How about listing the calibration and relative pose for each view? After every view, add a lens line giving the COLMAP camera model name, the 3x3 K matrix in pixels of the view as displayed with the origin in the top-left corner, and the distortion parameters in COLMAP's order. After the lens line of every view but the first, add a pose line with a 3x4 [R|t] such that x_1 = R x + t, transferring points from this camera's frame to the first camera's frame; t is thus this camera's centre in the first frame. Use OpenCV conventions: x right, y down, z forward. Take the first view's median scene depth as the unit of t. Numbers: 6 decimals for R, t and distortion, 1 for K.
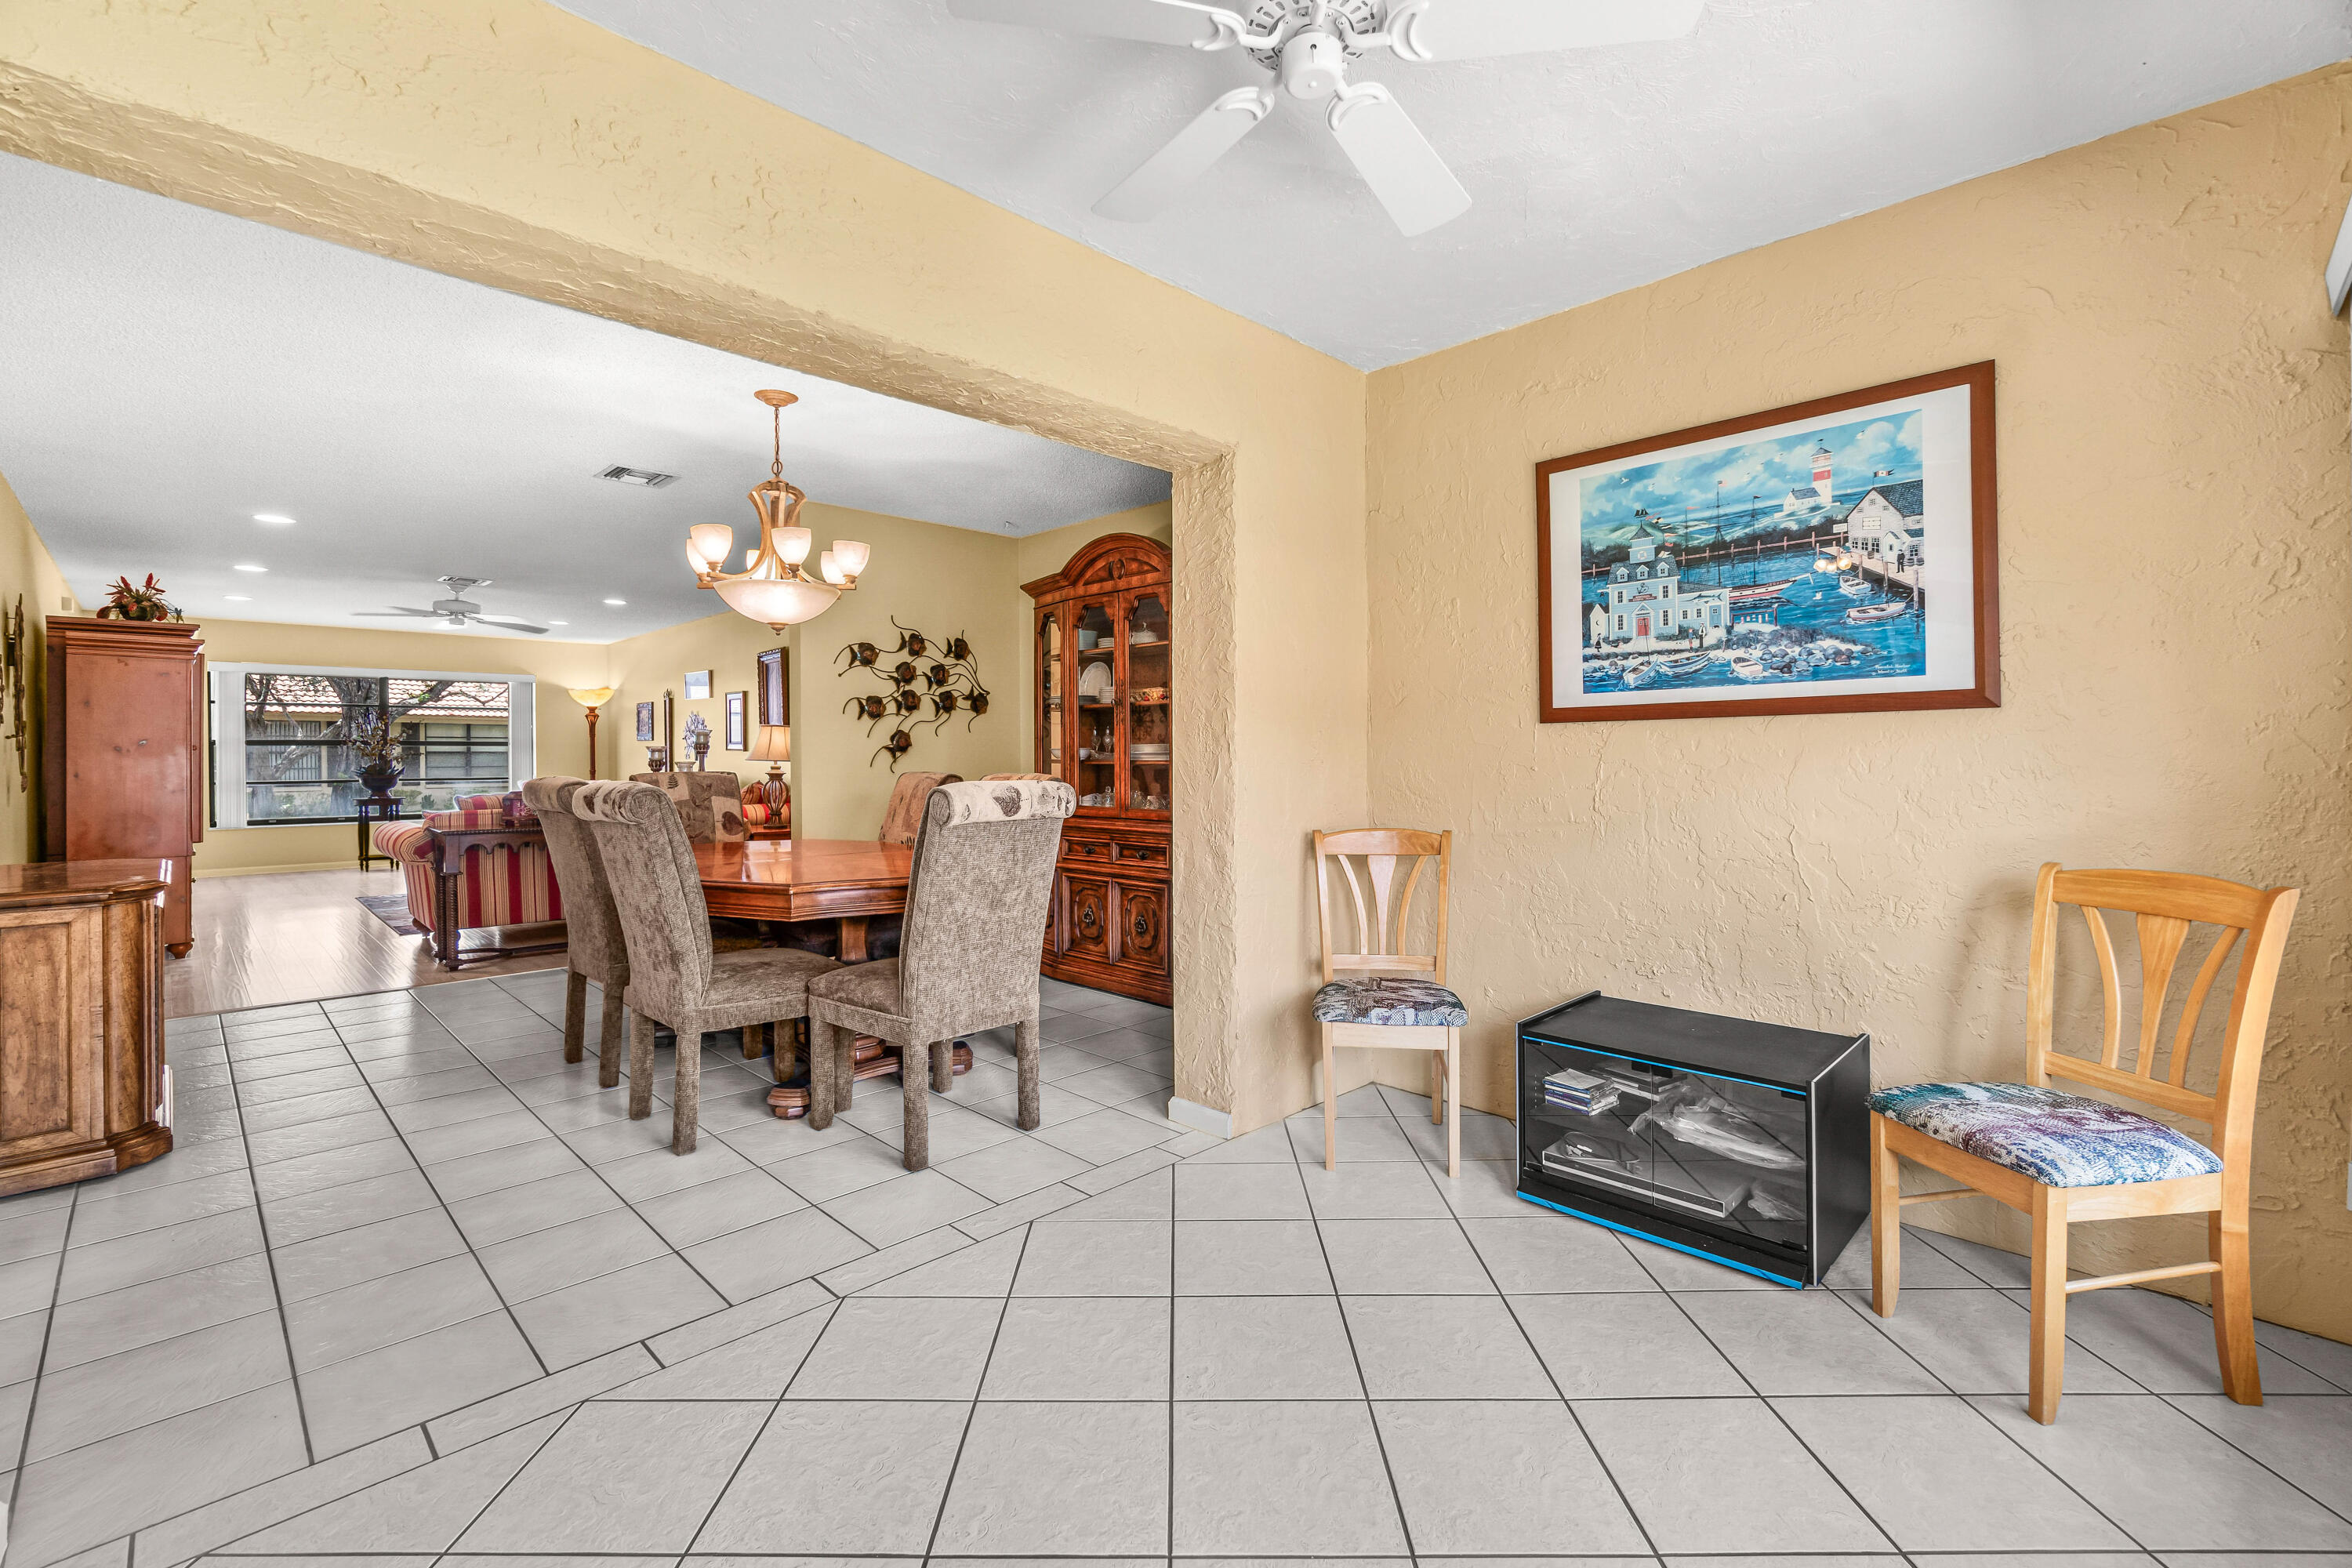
lens RADIAL K [[1014.8, 0, 1177.8], [0, 1014.8, 762.2], [0, 0, 1]] dist [-0.001303, 0.000170]
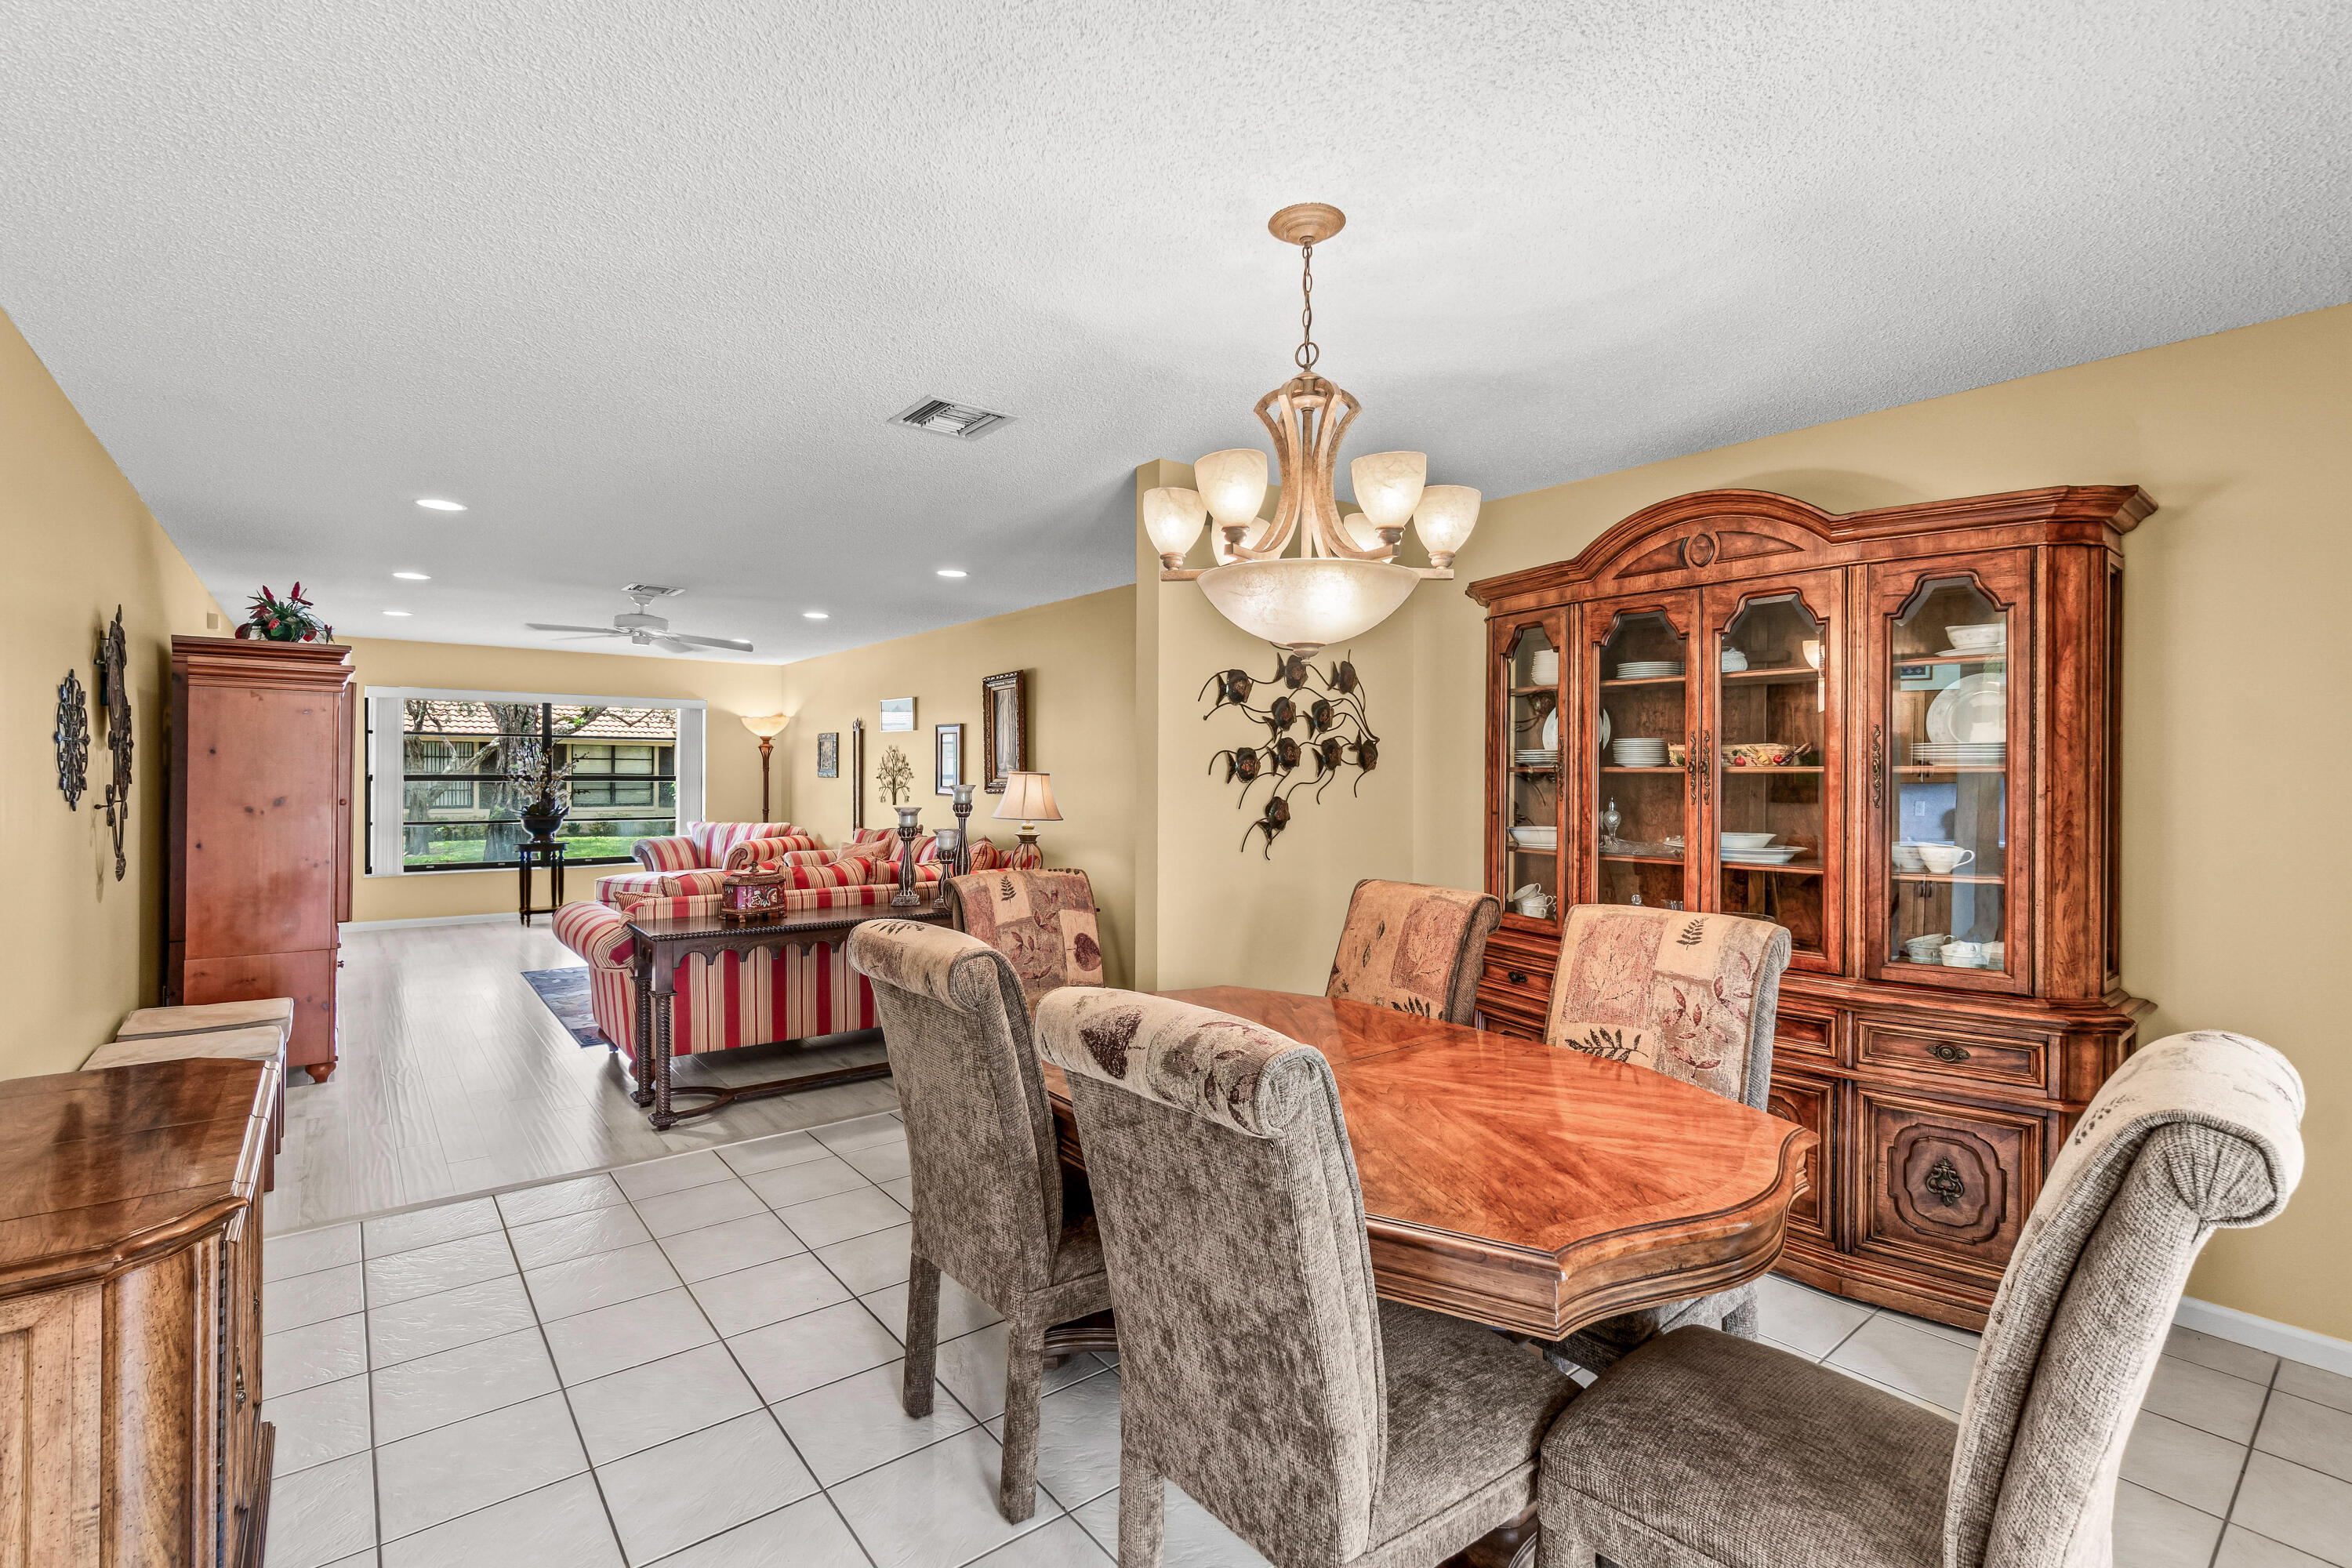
lens RADIAL K [[1053.0, 0, 1166.6], [0, 1053.0, 775.9], [0, 0, 1]] dist [0.002852, -0.000324]
pose [[0.993122, 0.010141, -0.116645, -0.464276], [-0.010782, 0.999930, -0.004866, -0.072919], [0.116588, 0.006090, 0.993162, 0.505737]]
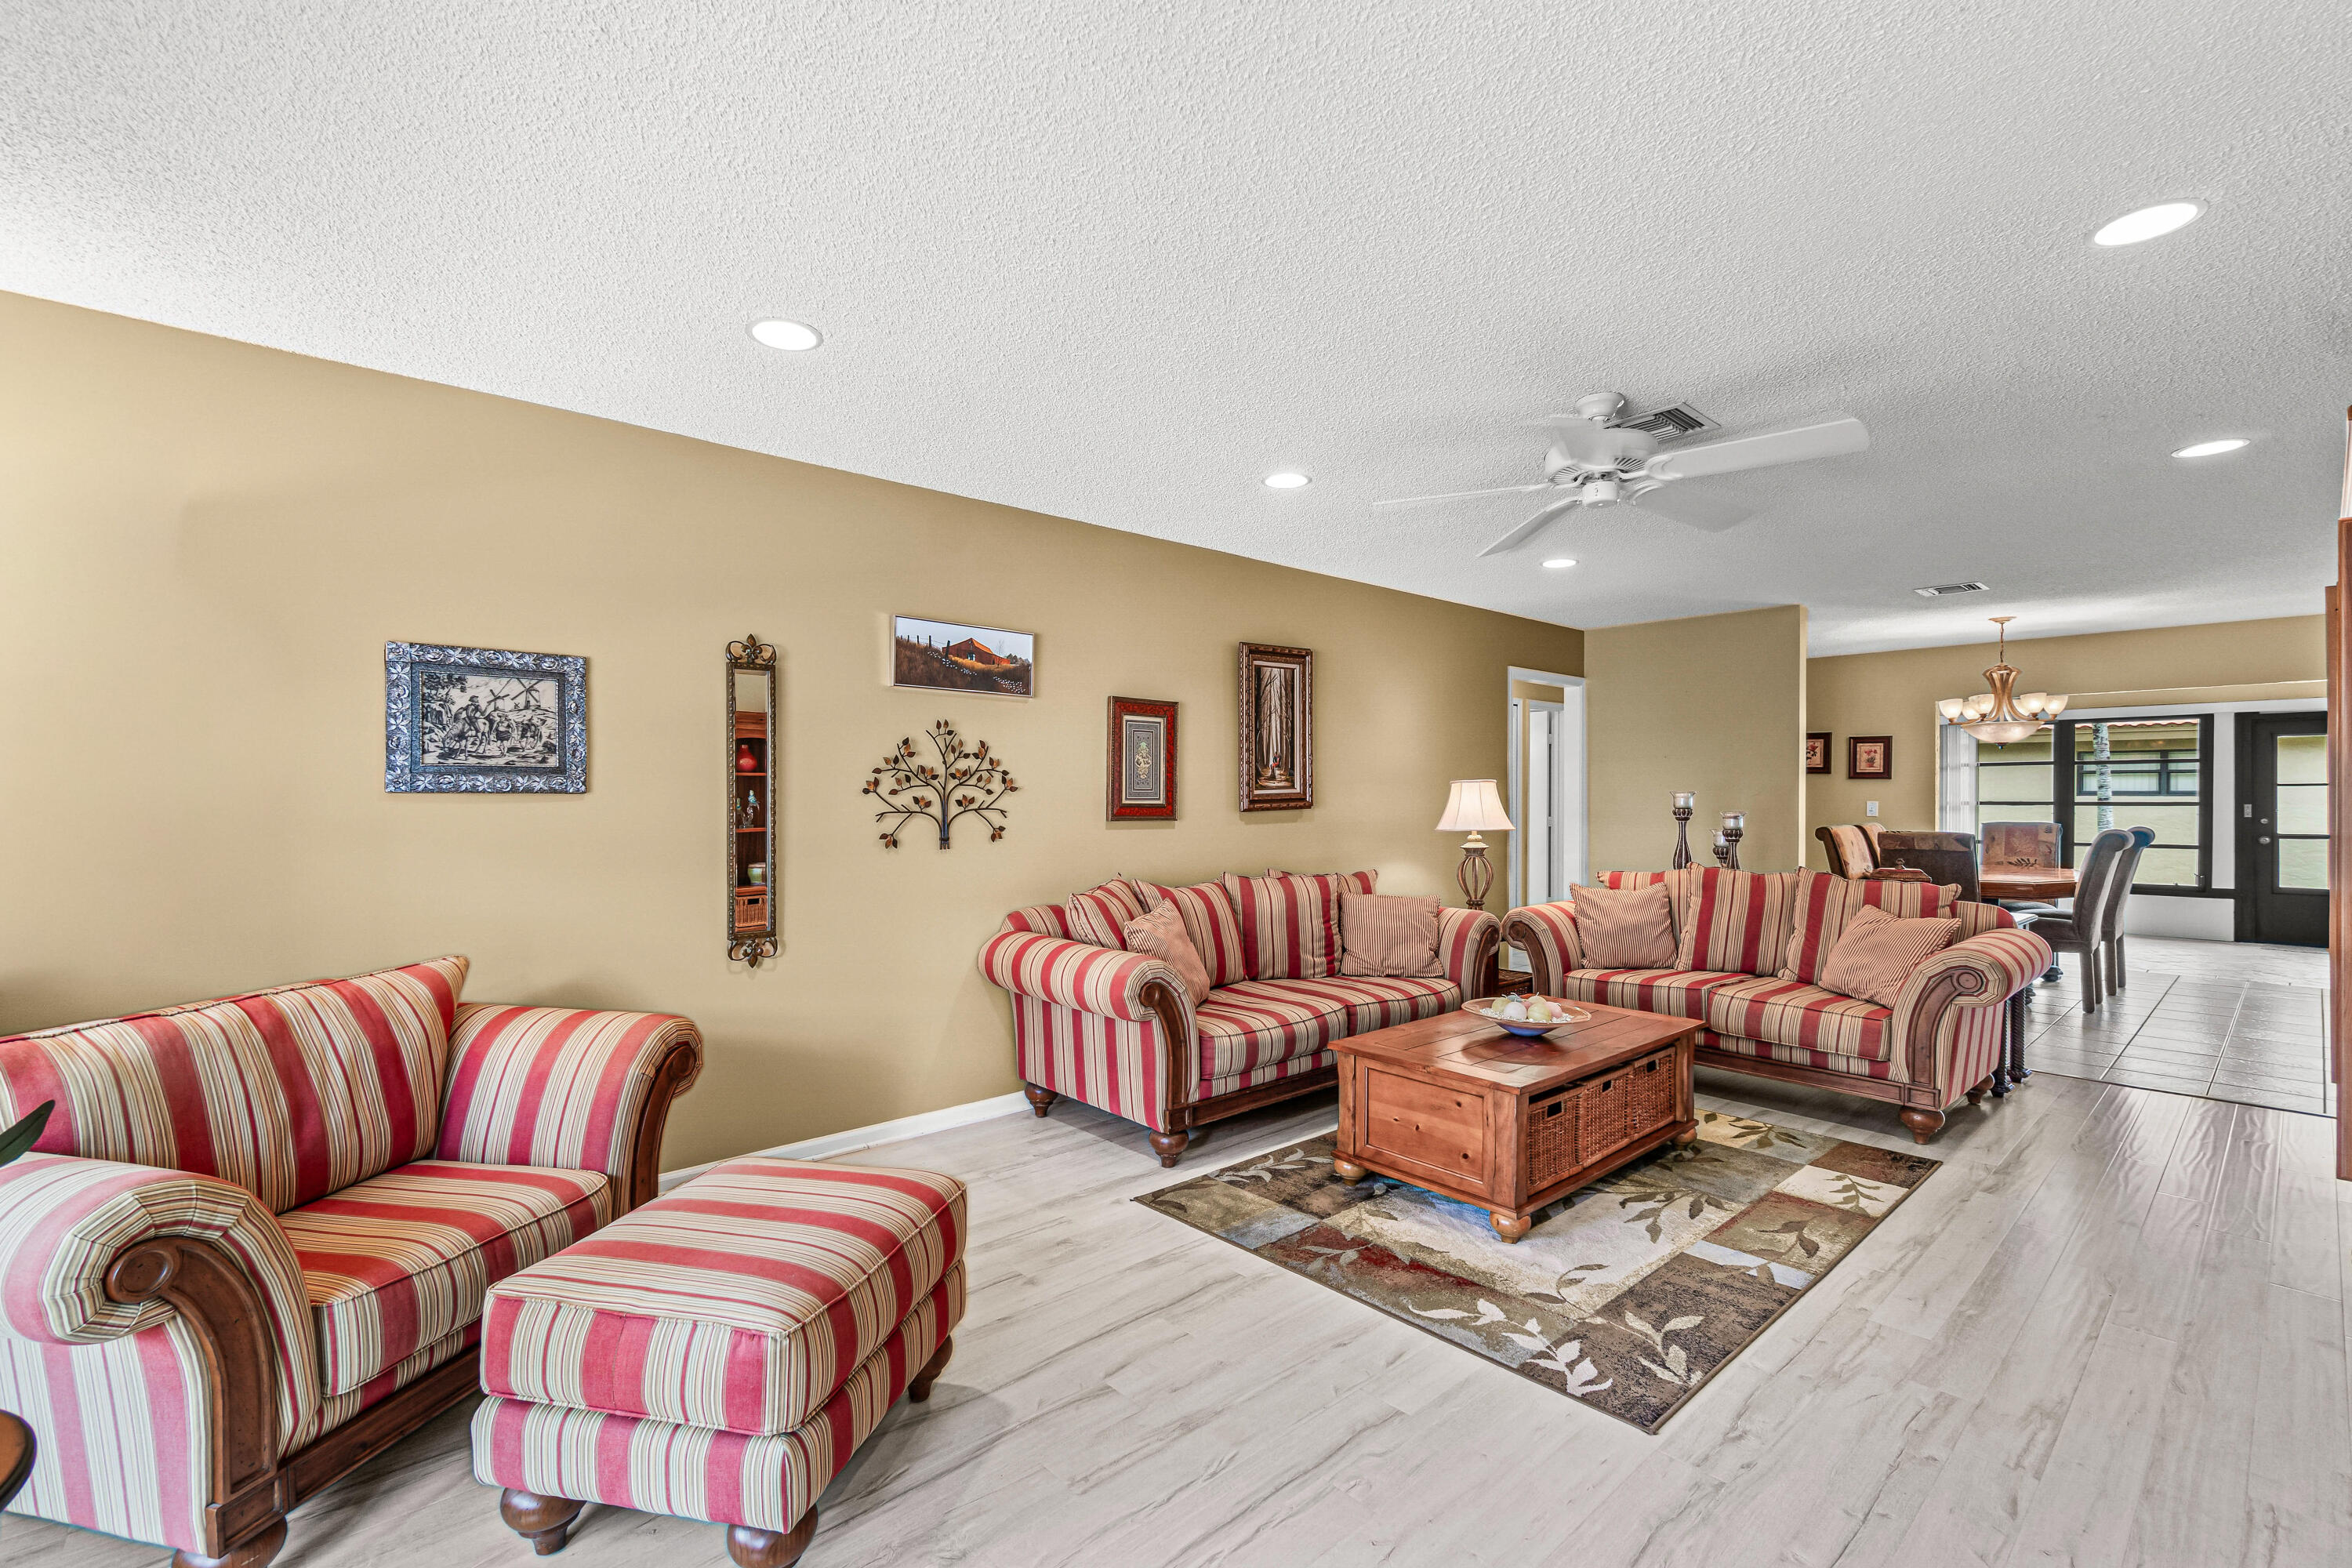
lens RADIAL K [[1042.6, 0, 1175.9], [0, 1042.6, 788.9], [0, 0, 1]] dist [0.002146, 0.000157]
pose [[0.044394, 0.008360, 0.998979, -2.664628], [0.008894, 0.999922, -0.008763, -0.063952], [-0.998974, 0.009274, 0.044316, 2.737844]]
